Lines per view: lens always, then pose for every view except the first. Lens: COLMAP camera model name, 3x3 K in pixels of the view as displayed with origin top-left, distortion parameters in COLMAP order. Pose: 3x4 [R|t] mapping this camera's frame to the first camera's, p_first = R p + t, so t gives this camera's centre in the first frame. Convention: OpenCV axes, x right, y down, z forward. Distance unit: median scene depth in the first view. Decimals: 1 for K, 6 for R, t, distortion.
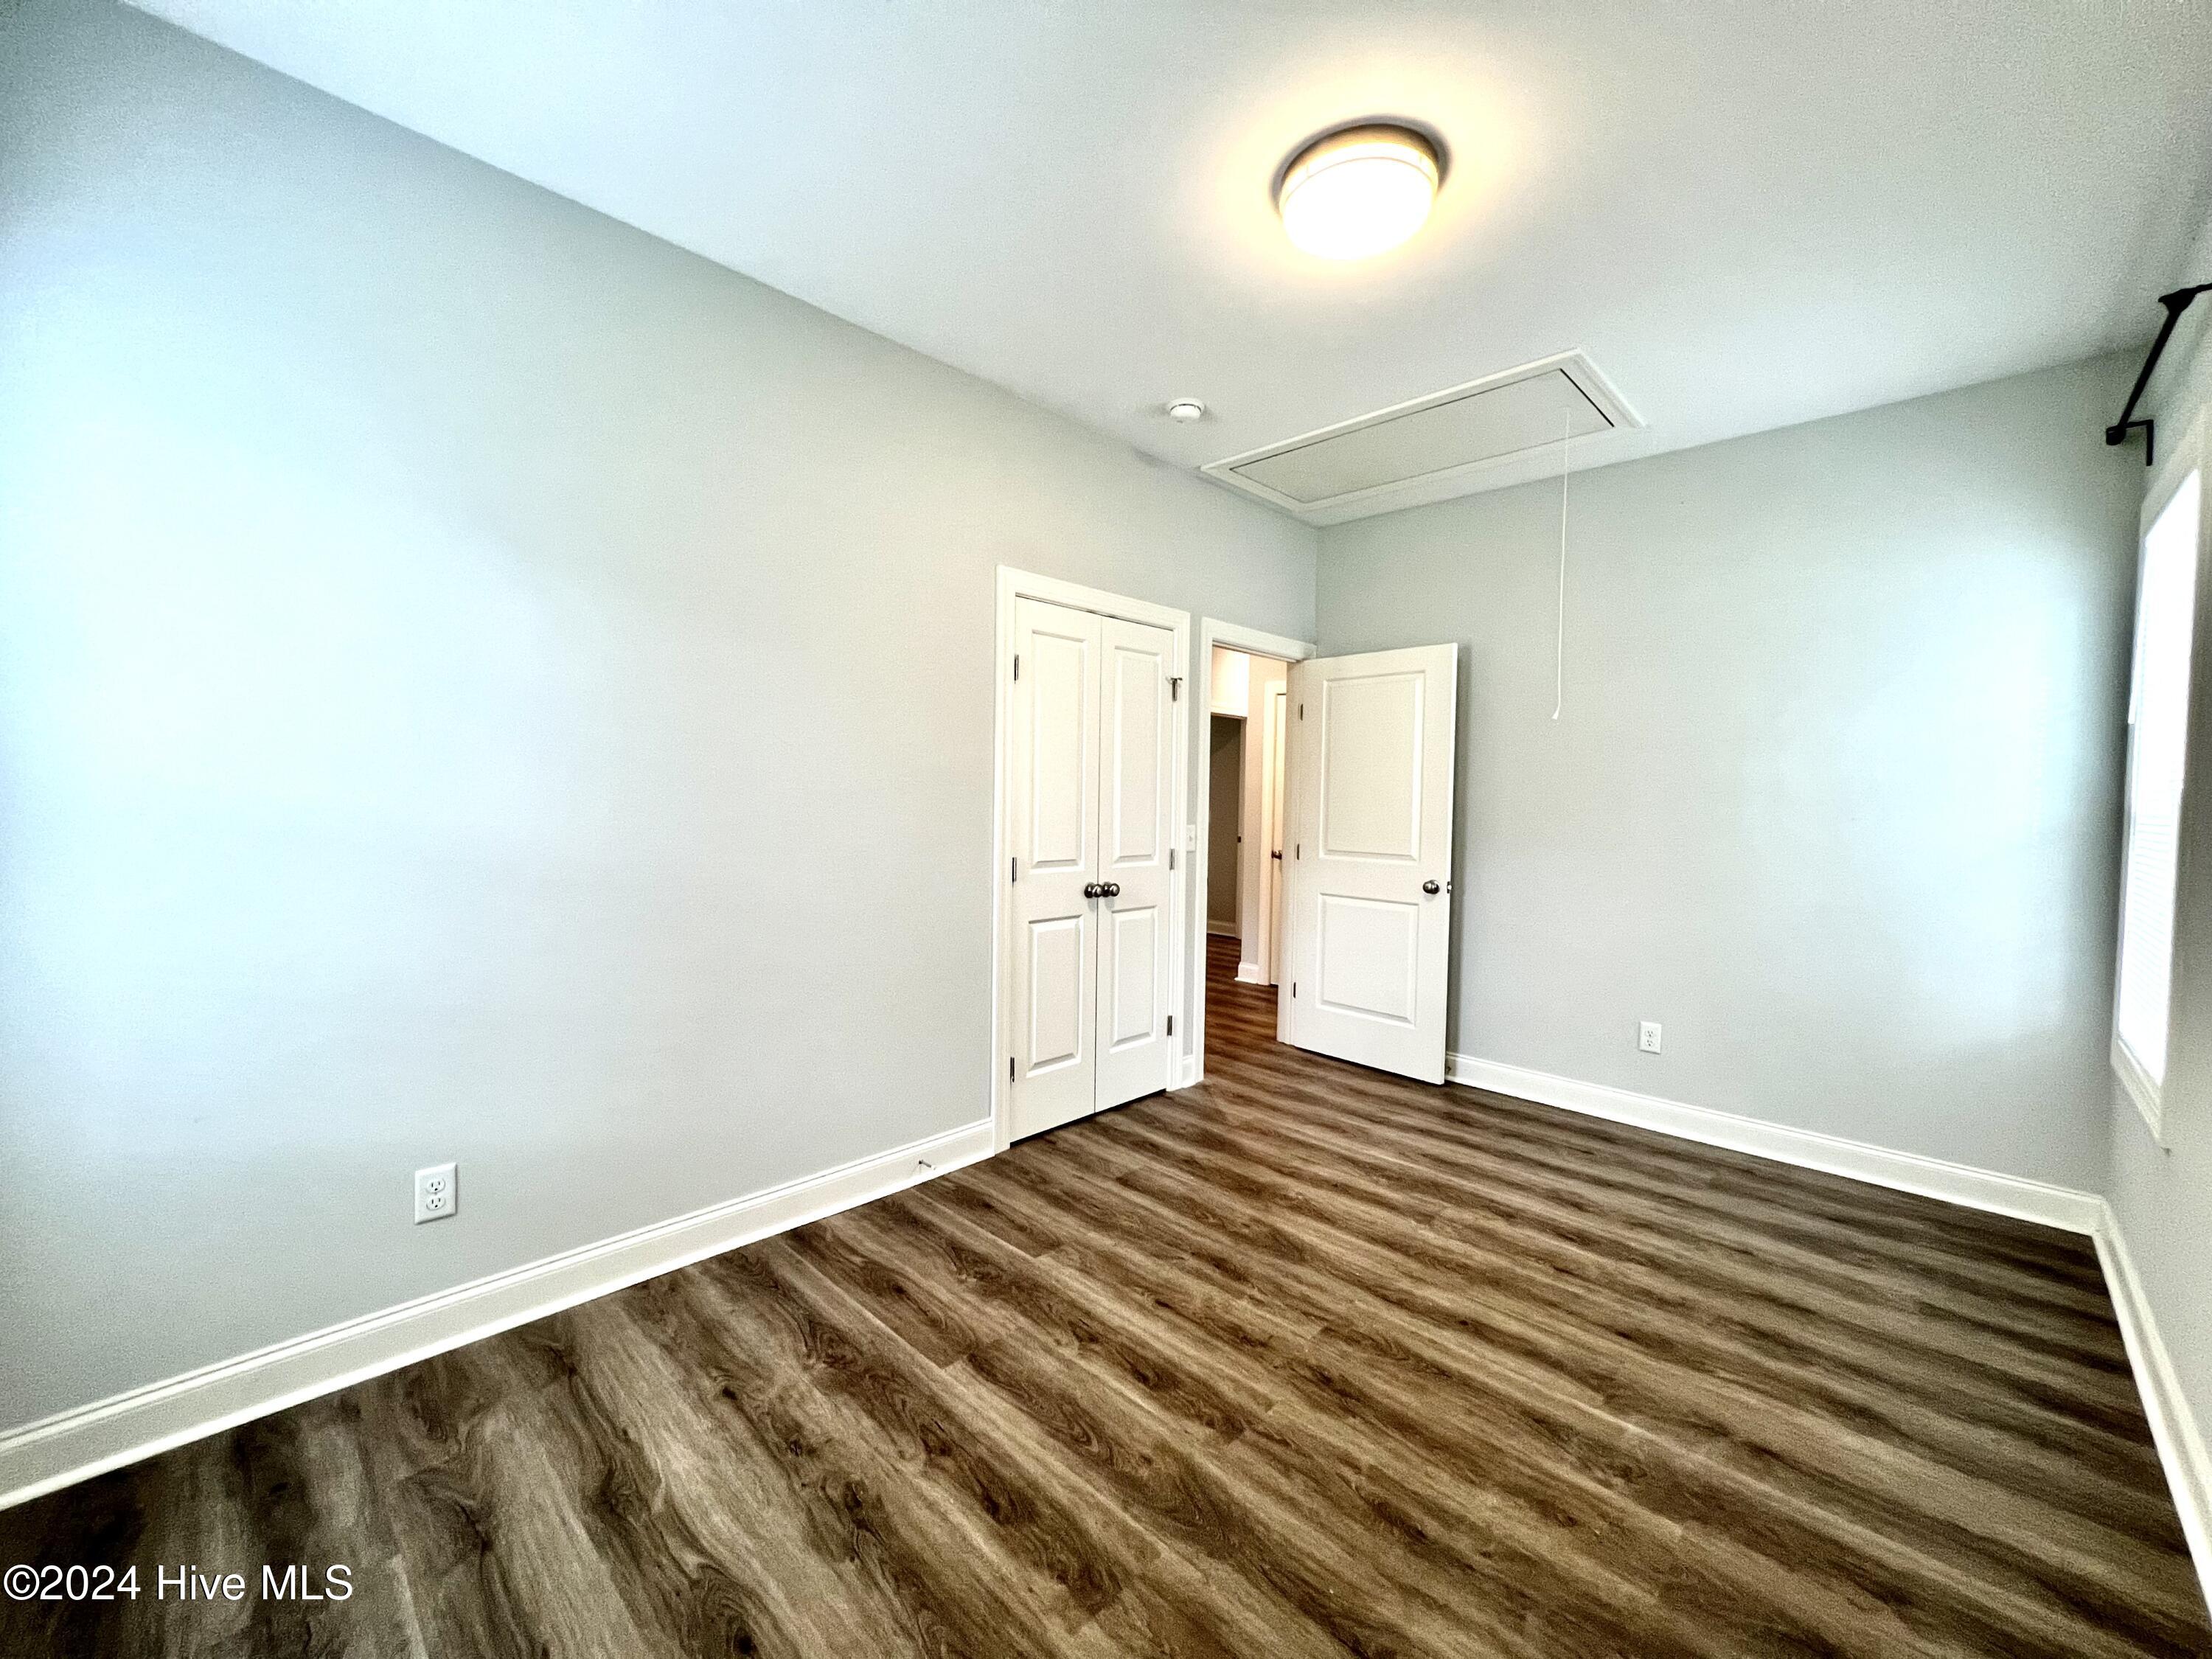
lens RADIAL K [[882.7, 0, 1113.1], [0, 882.7, 839.8], [0, 0, 1]] dist [-0.005022, 0.000148]
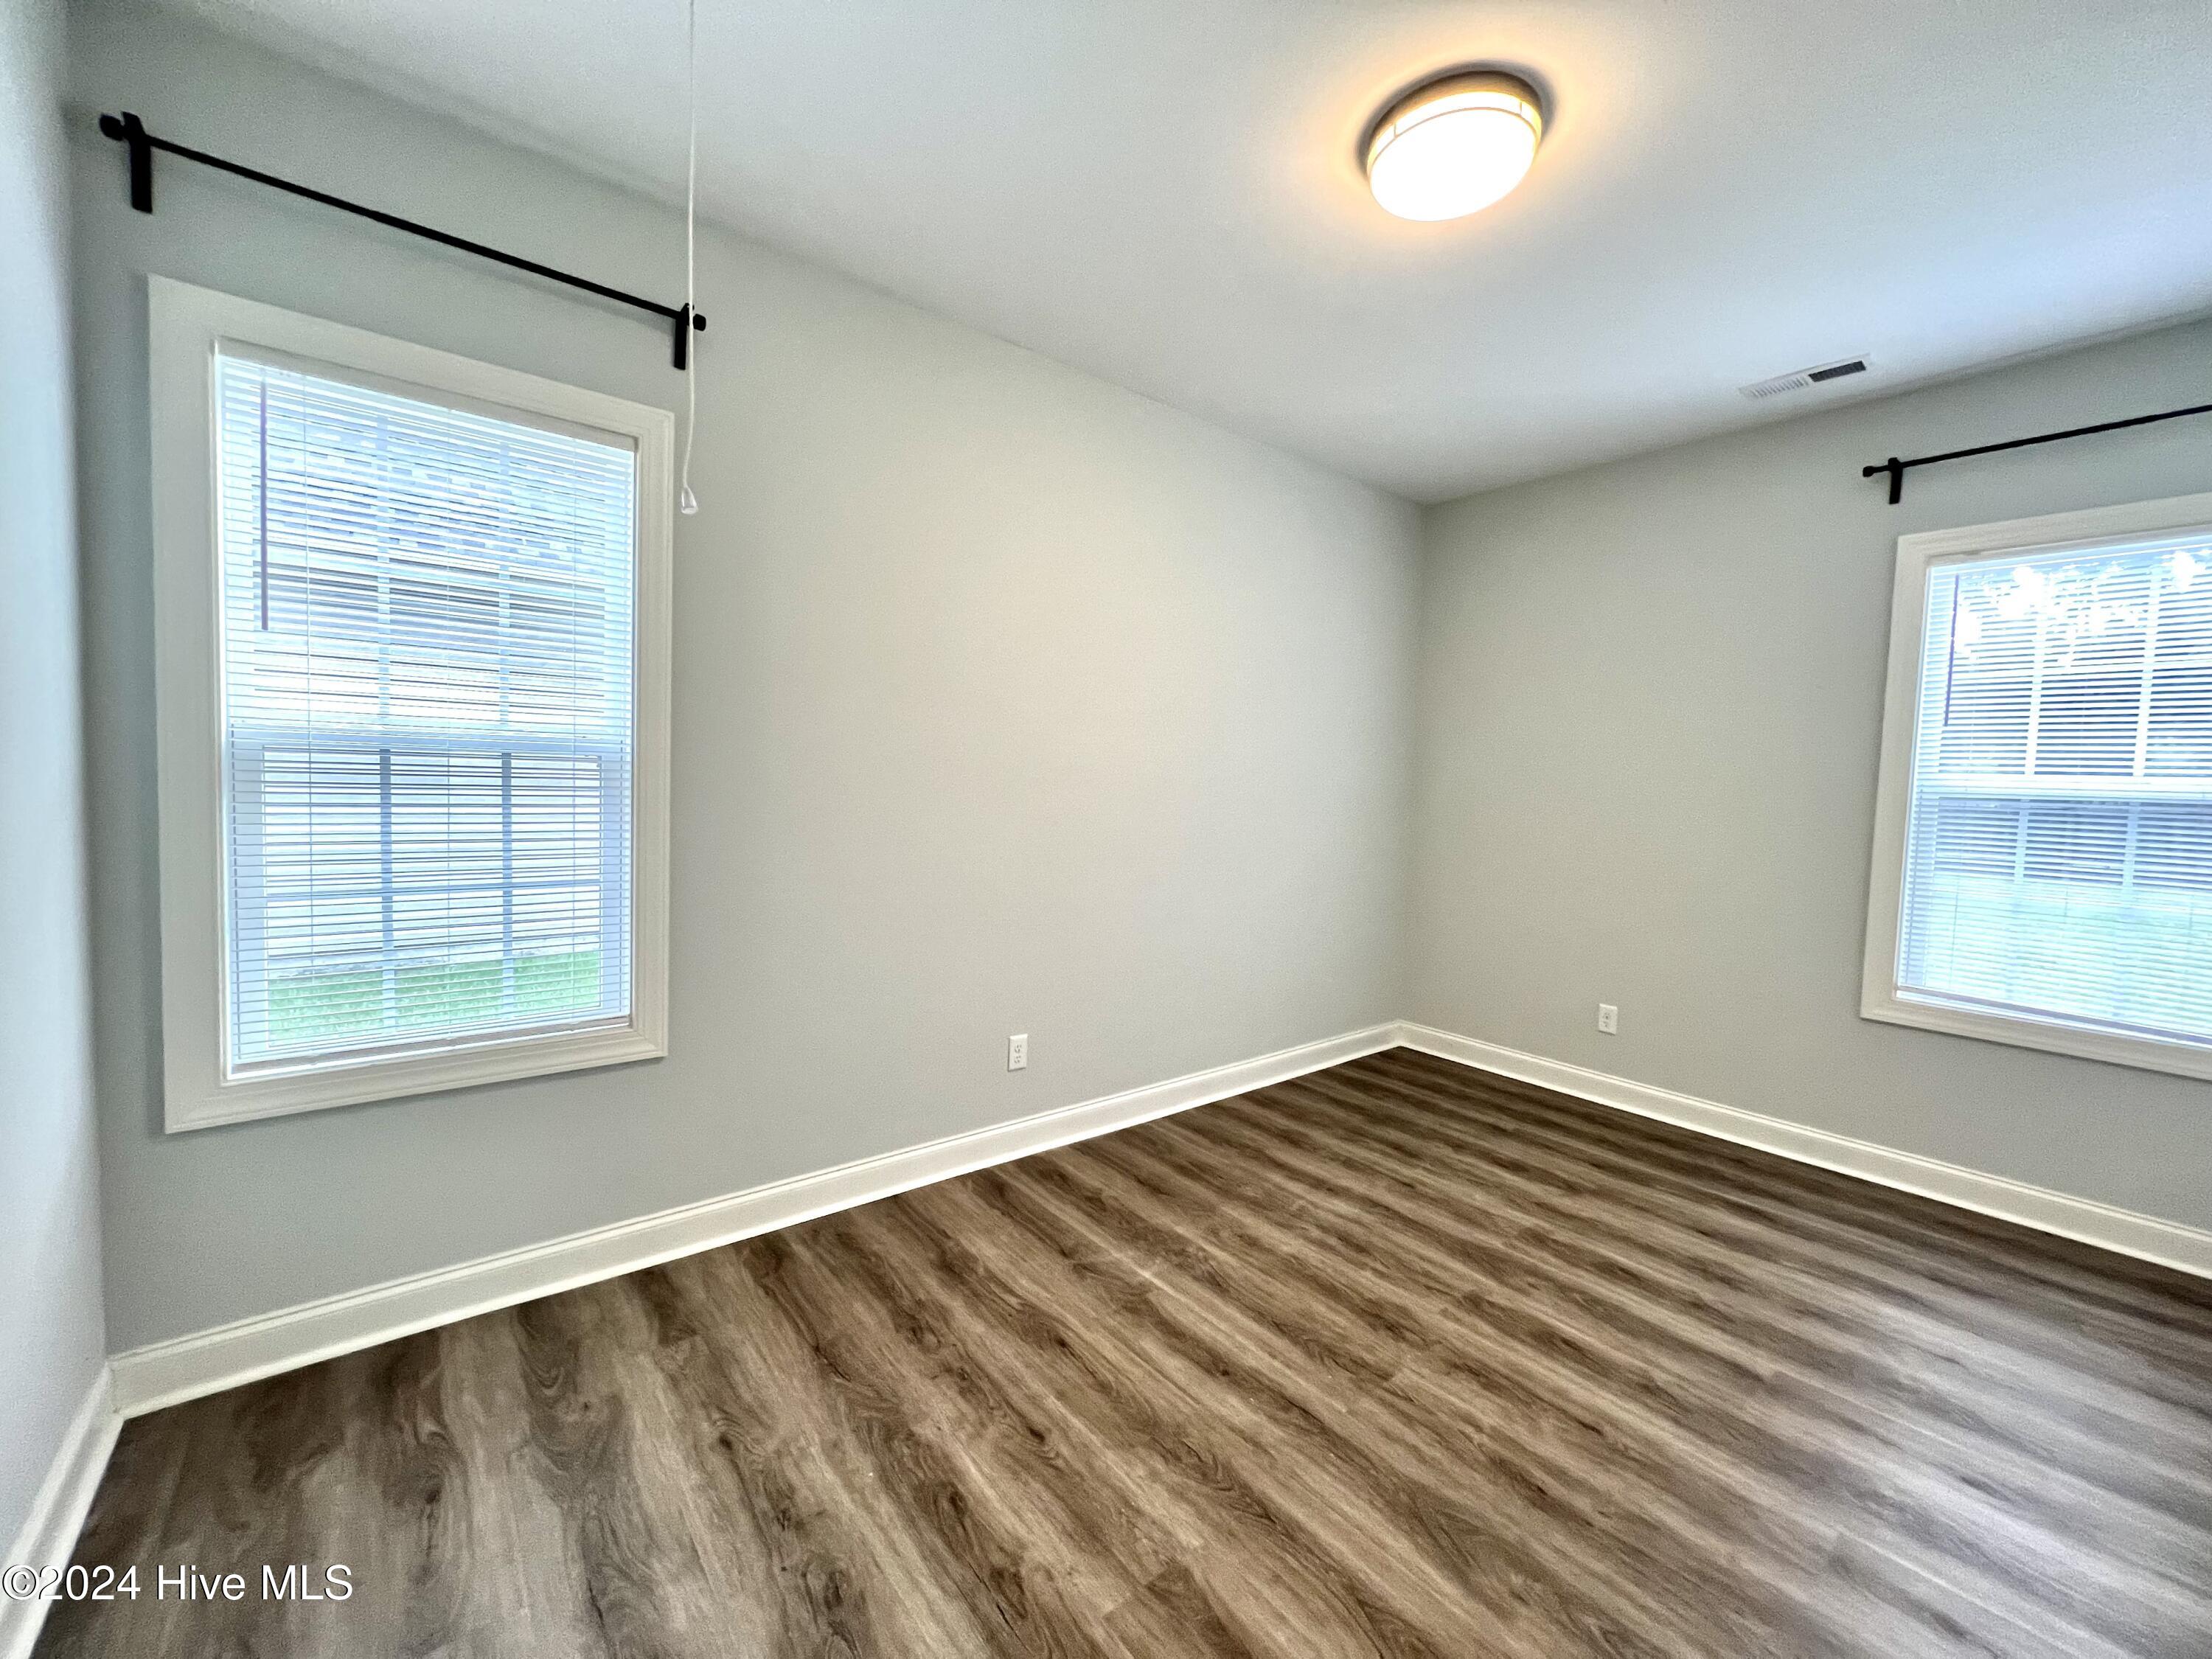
lens RADIAL K [[882.7, 0, 1109.5], [0, 882.7, 826.3], [0, 0, 1]] dist [-0.005022, 0.000148]
pose [[-0.990562, -0.057112, 0.124603, 0.460570], [-0.043925, 0.993382, 0.106131, -0.098020], [-0.129839, 0.099656, -0.986514, 1.947968]]
